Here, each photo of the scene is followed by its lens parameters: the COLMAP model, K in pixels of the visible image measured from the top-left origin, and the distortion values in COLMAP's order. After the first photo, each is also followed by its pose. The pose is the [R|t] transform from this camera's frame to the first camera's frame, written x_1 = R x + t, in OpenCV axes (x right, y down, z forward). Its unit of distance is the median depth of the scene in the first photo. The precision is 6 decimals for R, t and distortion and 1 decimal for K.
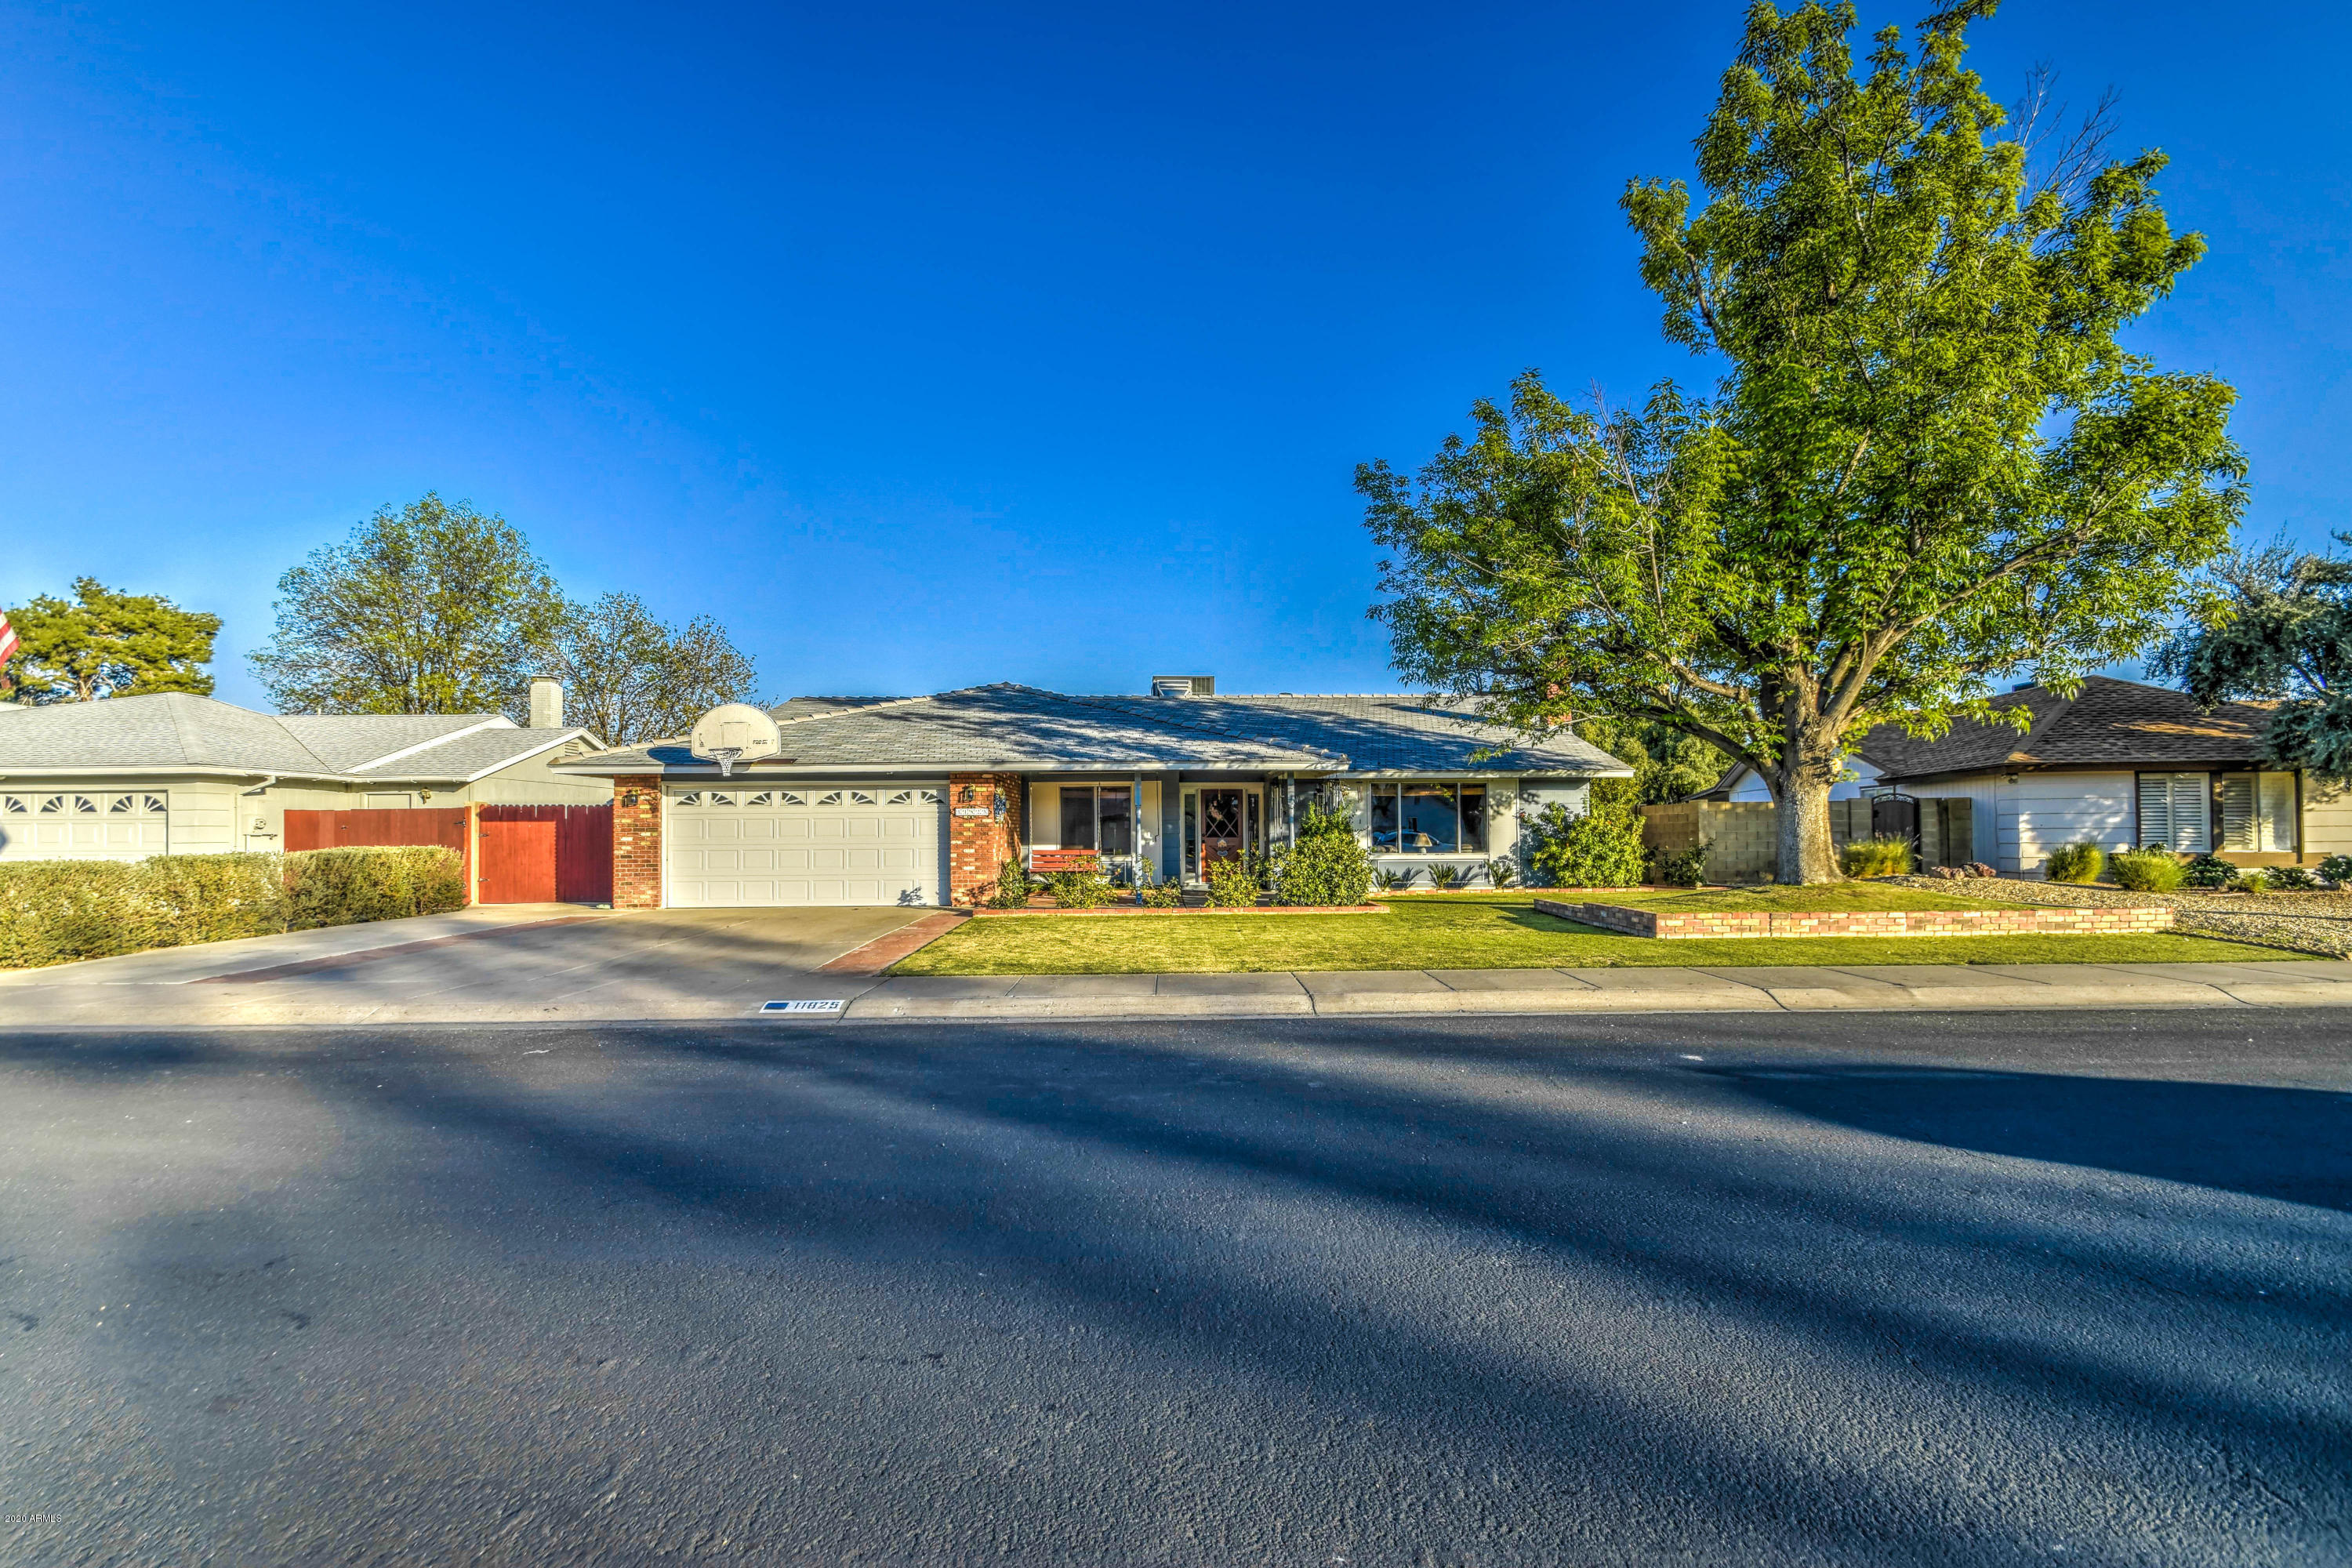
lens RADIAL K [[1042.9, 0, 1172.7], [0, 1042.9, 815.4], [0, 0, 1]] dist [0.022645, -0.015574]
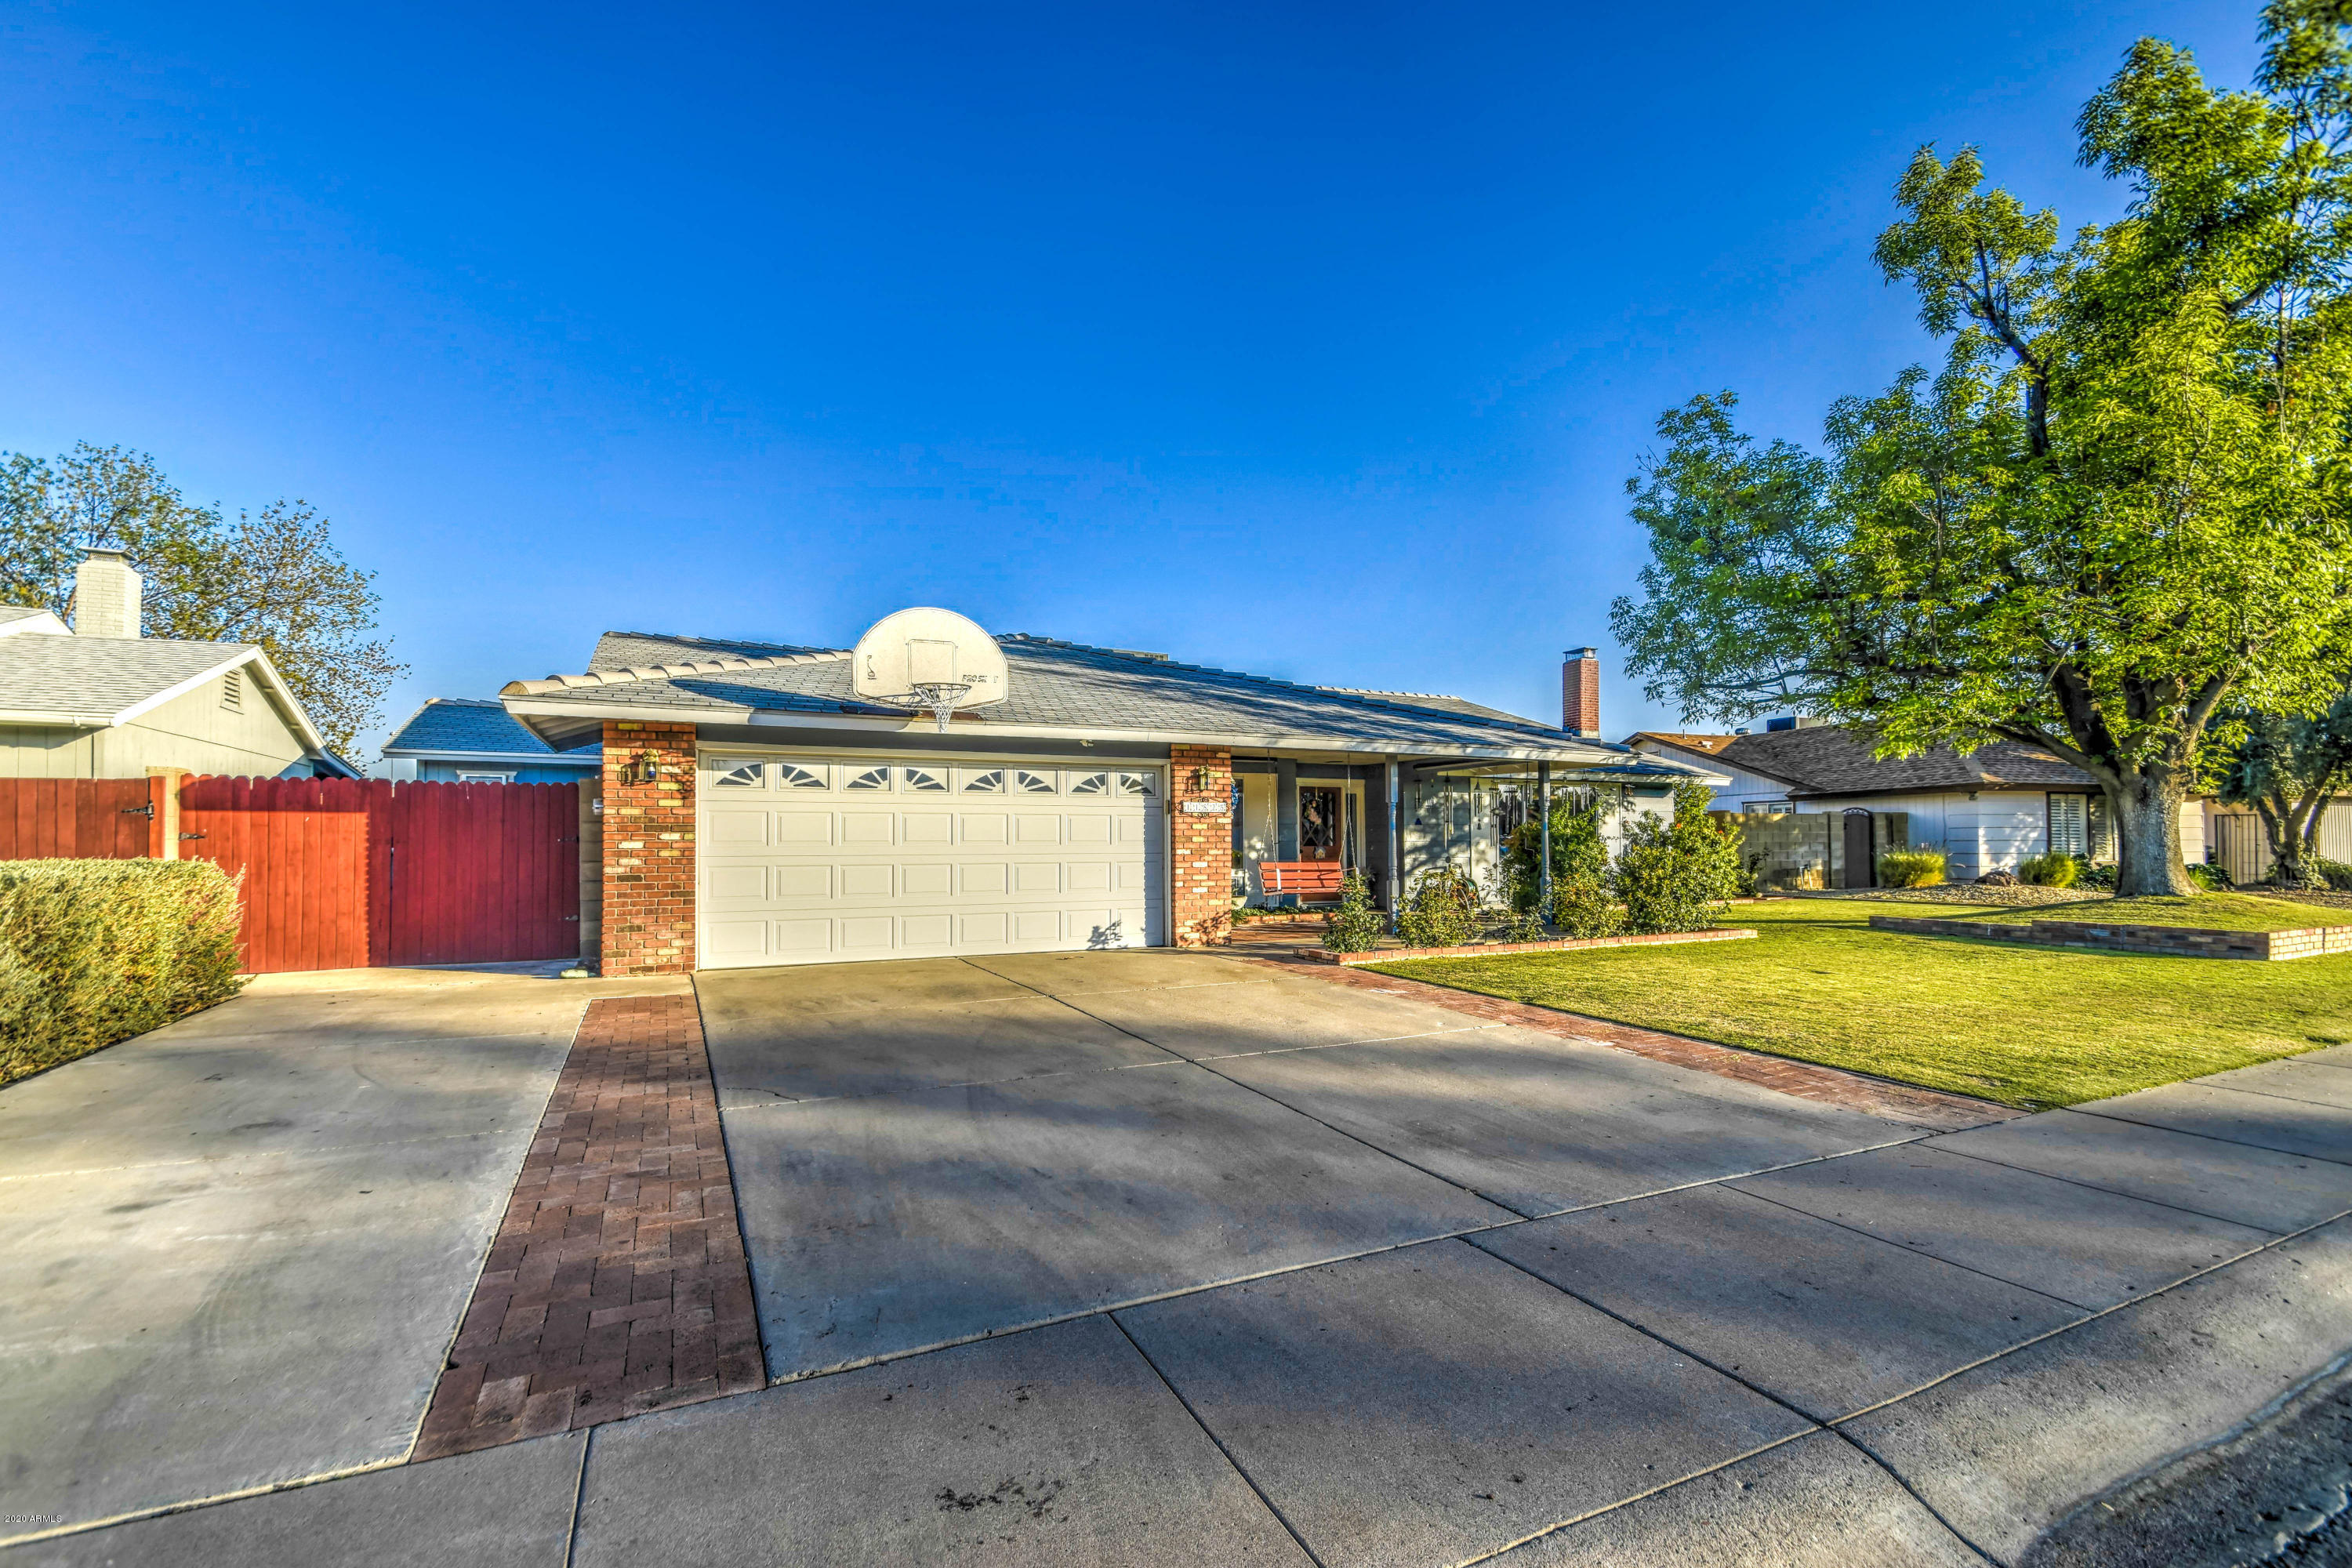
lens RADIAL K [[1042.9, 0, 1172.7], [0, 1042.9, 815.4], [0, 0, 1]] dist [0.022645, -0.015574]
pose [[0.901946, 0.016052, 0.431550, -0.495982], [-0.010866, 0.999836, -0.014479, 0.011778], [-0.431712, 0.008370, 0.901973, 0.392475]]
